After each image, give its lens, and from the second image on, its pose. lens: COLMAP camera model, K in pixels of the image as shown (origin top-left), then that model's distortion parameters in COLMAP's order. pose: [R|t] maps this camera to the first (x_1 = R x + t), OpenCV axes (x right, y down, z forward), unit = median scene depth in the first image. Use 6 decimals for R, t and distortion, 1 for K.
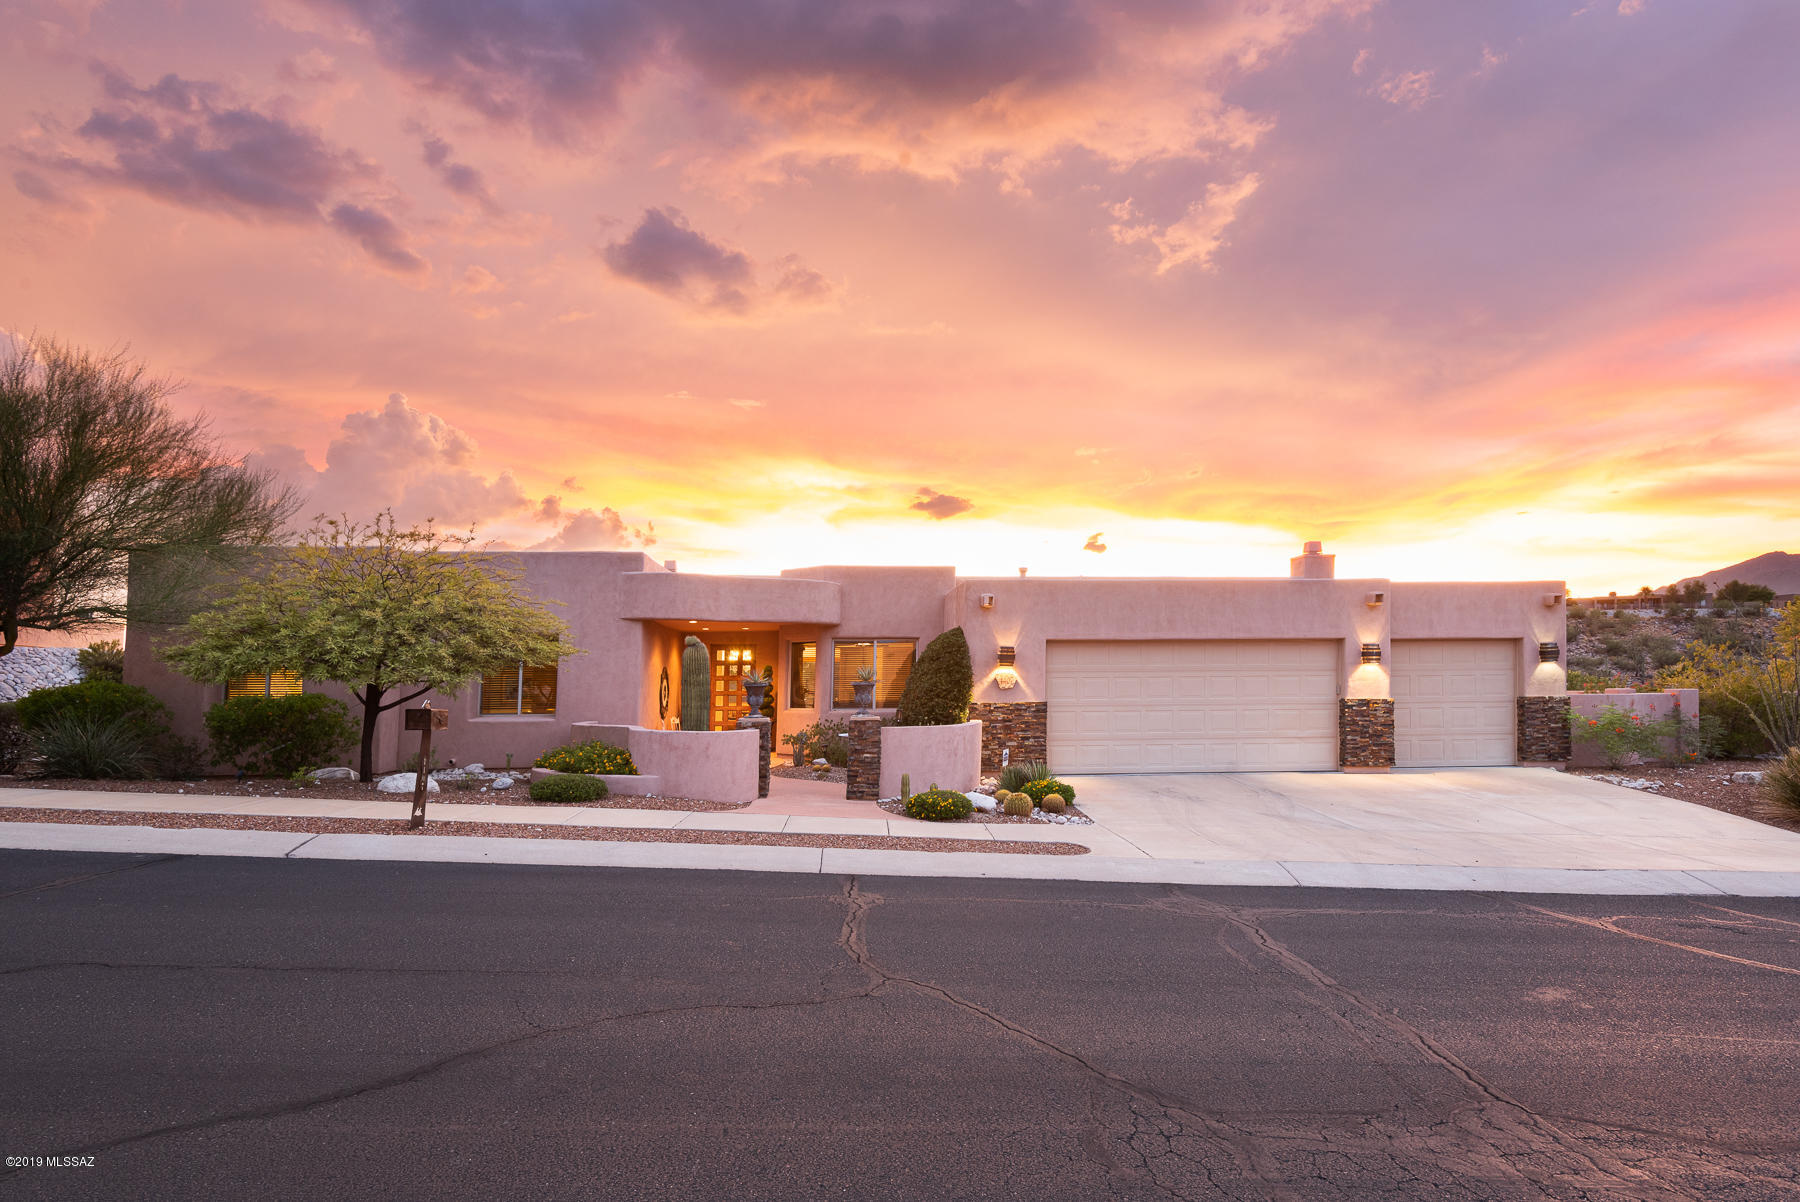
lens RADIAL K [[980.7, 0, 900.0], [0, 980.7, 601.0], [0, 0, 1]] dist [0.002647, -0.023282]
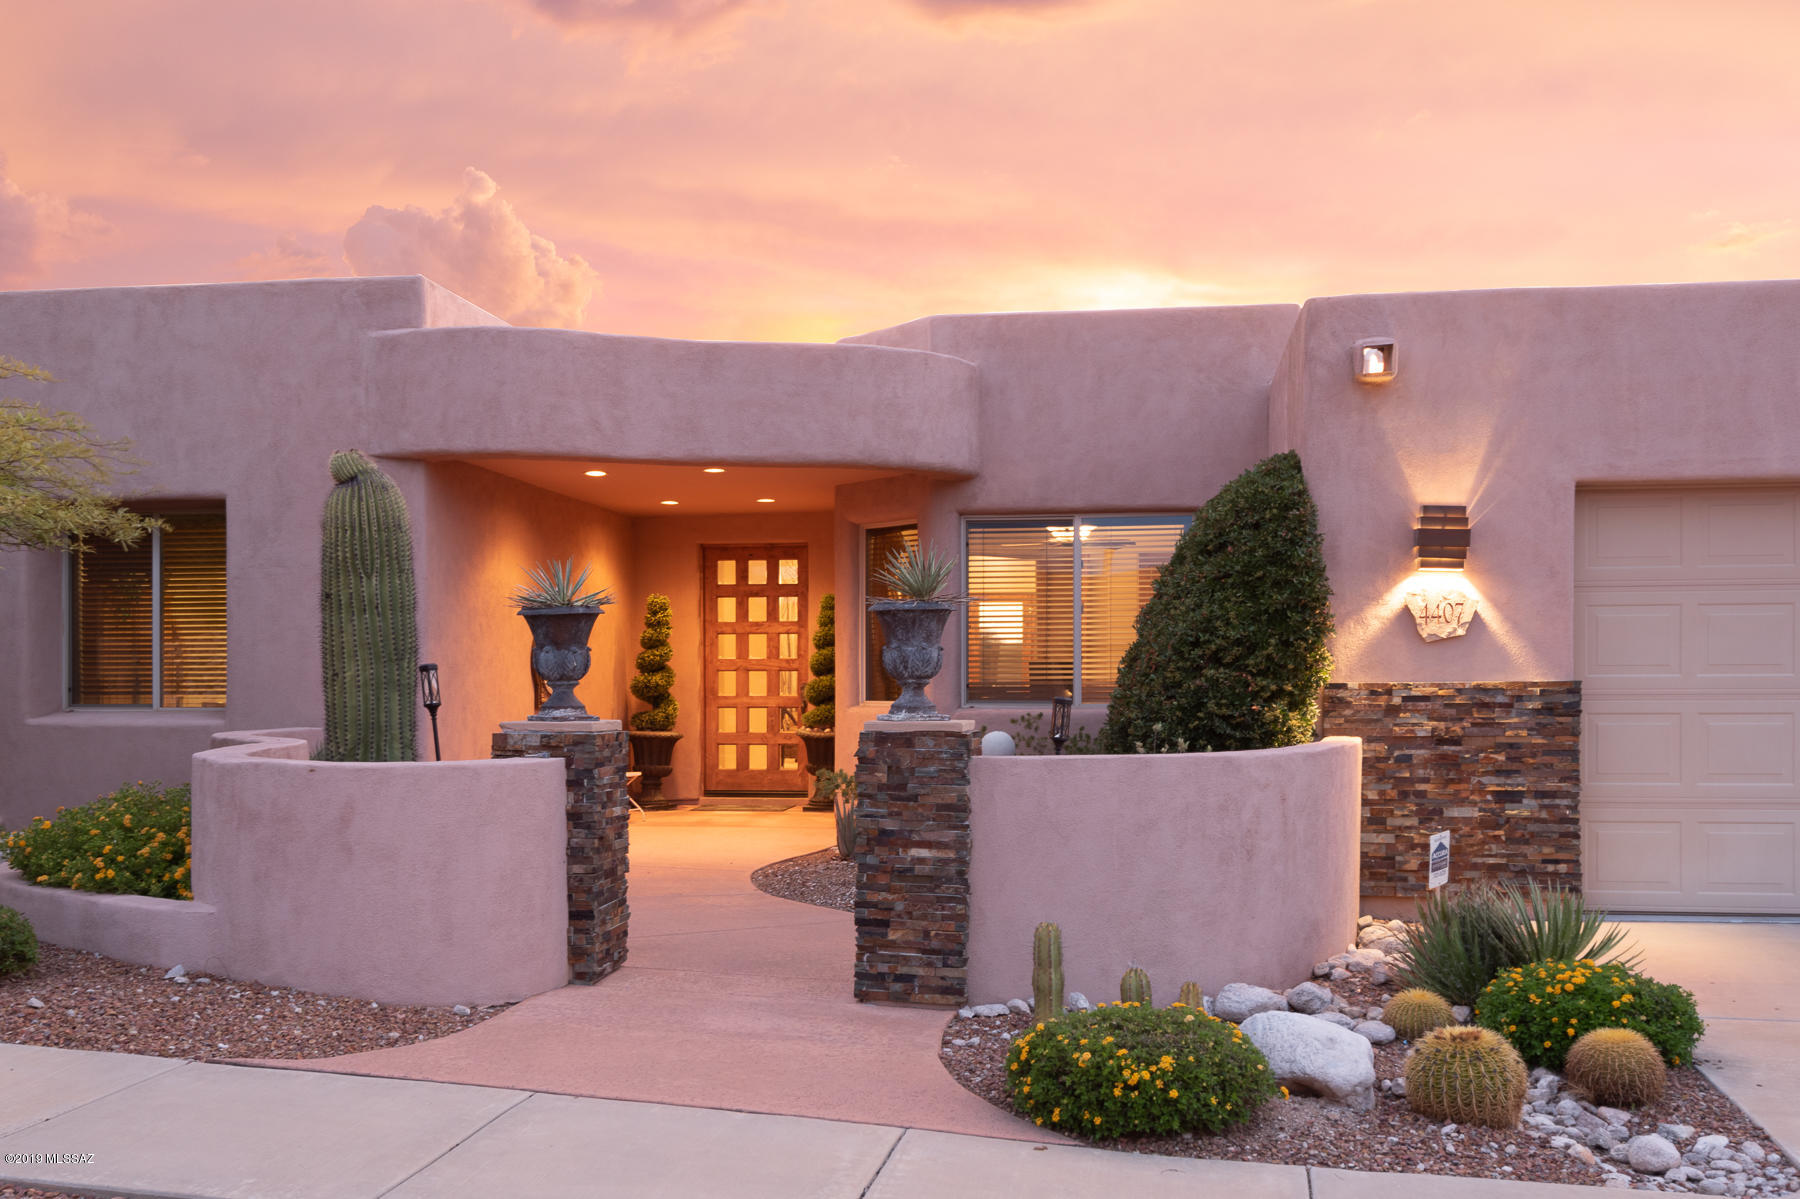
lens RADIAL K [[1678.9, 0, 898.3], [0, 1678.9, 566.3], [0, 0, 1]] dist [0.006622, 0.009372]
pose [[0.973111, -0.010724, -0.230087, 0.063113], [0.015472, 0.999703, 0.018841, 0.053505], [0.229817, -0.021894, 0.972988, 0.437030]]
